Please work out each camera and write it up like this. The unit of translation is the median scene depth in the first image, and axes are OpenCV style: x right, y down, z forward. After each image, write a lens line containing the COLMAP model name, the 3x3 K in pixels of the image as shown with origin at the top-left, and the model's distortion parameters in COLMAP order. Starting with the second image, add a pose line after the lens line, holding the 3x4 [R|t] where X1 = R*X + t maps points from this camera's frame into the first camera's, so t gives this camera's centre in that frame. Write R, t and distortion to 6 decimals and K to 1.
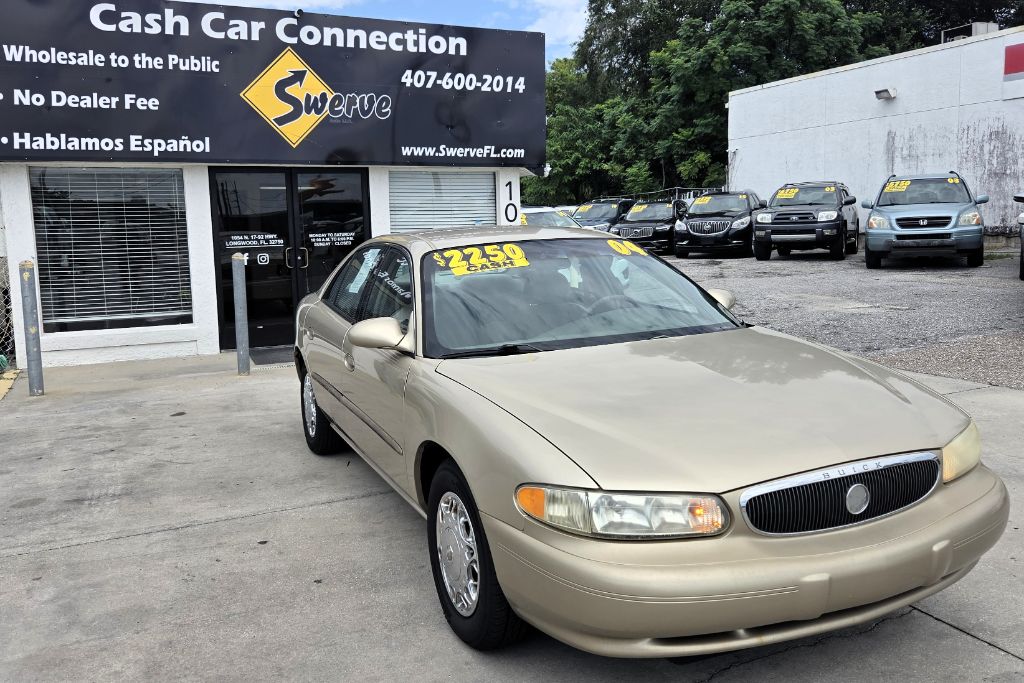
lens RADIAL K [[835.0, 0, 511.5], [0, 835.0, 296.3], [0, 0, 1]] dist [0.057578, -0.048590]
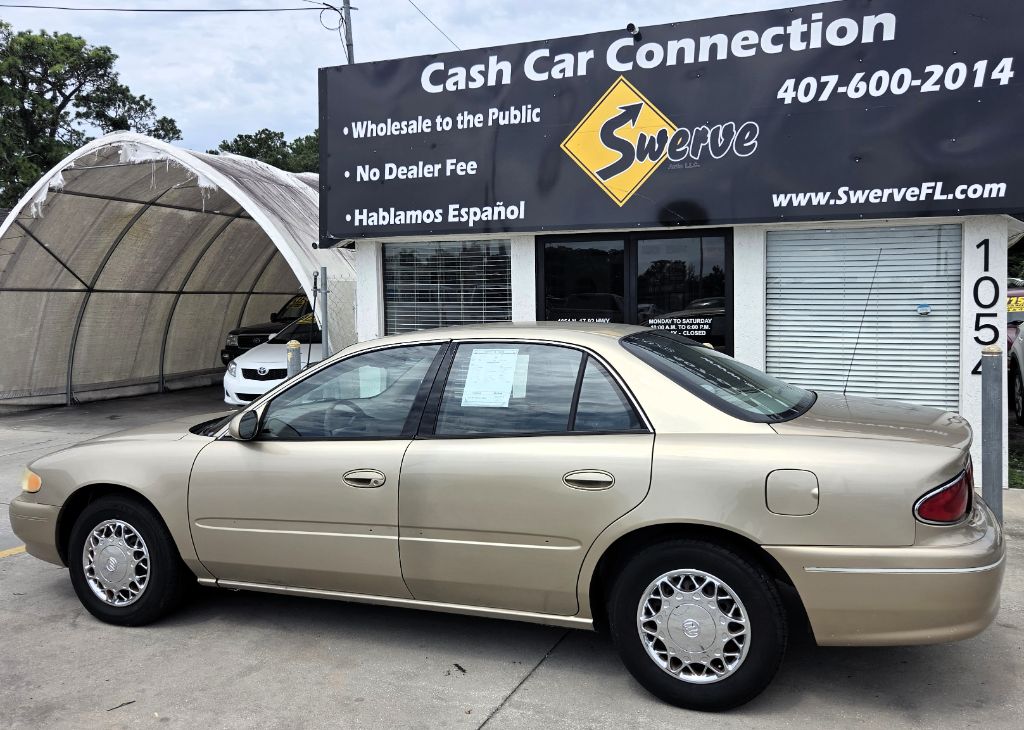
lens RADIAL K [[853.4, 0, 525.9], [0, 853.4, 333.1], [0, 0, 1]] dist [0.061824, -0.056670]
pose [[0.687076, 0.046780, -0.725078, 0.252500], [-0.074523, 0.997200, -0.006281, -0.051042], [0.722753, 0.058351, 0.688638, 0.409969]]
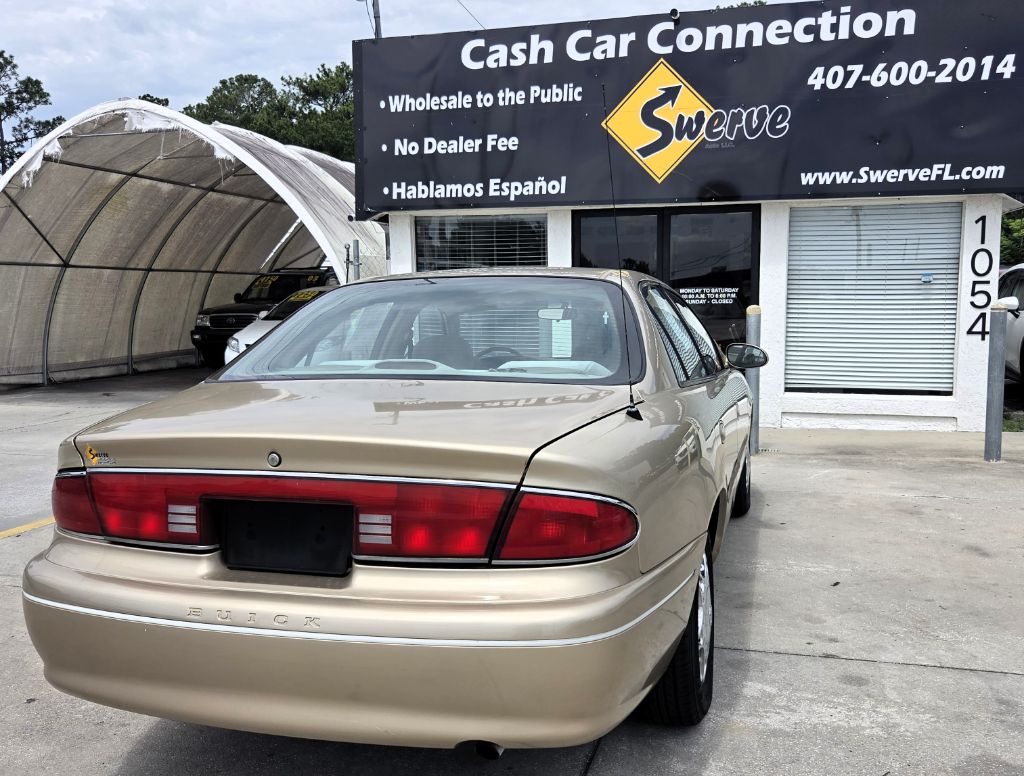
lens RADIAL K [[912.7, 0, 529.4], [0, 912.7, 396.9], [0, 0, 1]] dist [0.059304, -0.055745]
pose [[0.760668, 0.094723, -0.642193, 0.243156], [-0.072454, 0.995504, 0.061015, -0.013491], [0.645085, 0.000117, 0.764111, 0.230544]]
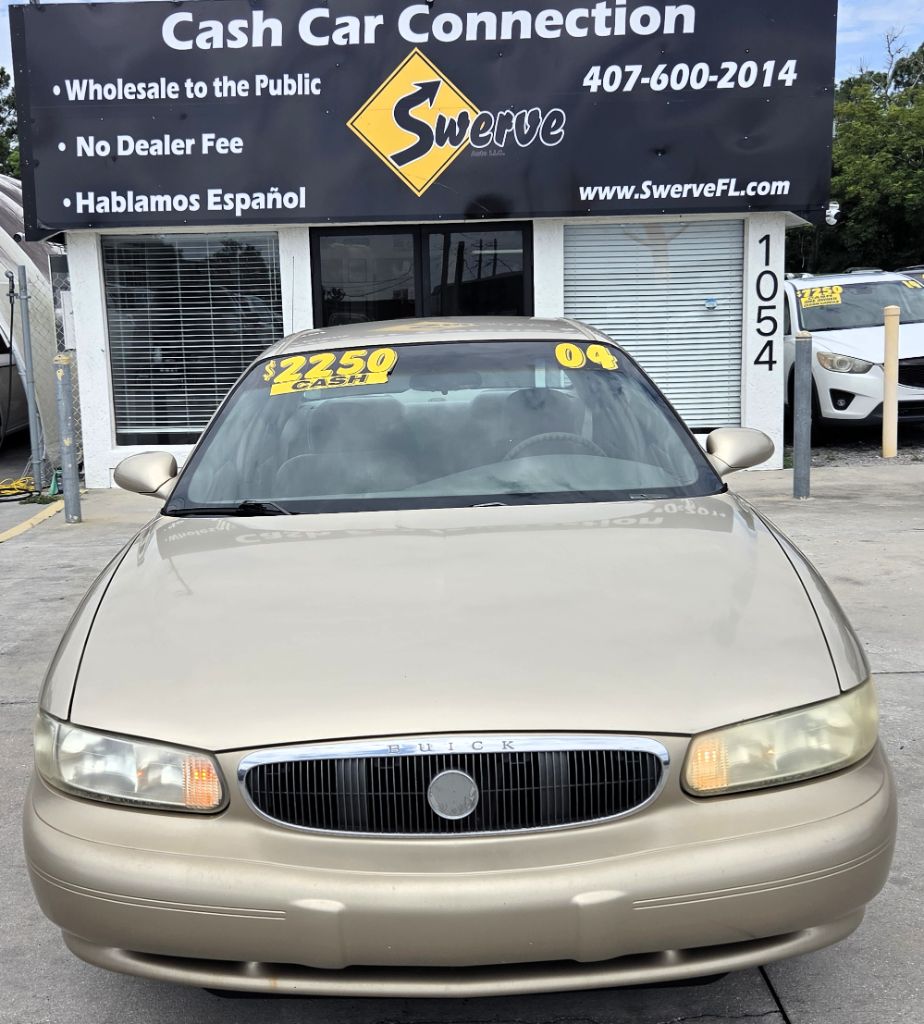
lens RADIAL K [[1239.4, 0, 403.7], [0, 1239.4, 493.8], [0, 0, 1]] dist [0.055011, 0.000000]
pose [[0.903368, 0.063036, -0.424209, 0.183393], [-0.033681, 0.996512, 0.076354, -0.009459], [0.427542, -0.054688, 0.902340, 0.050364]]
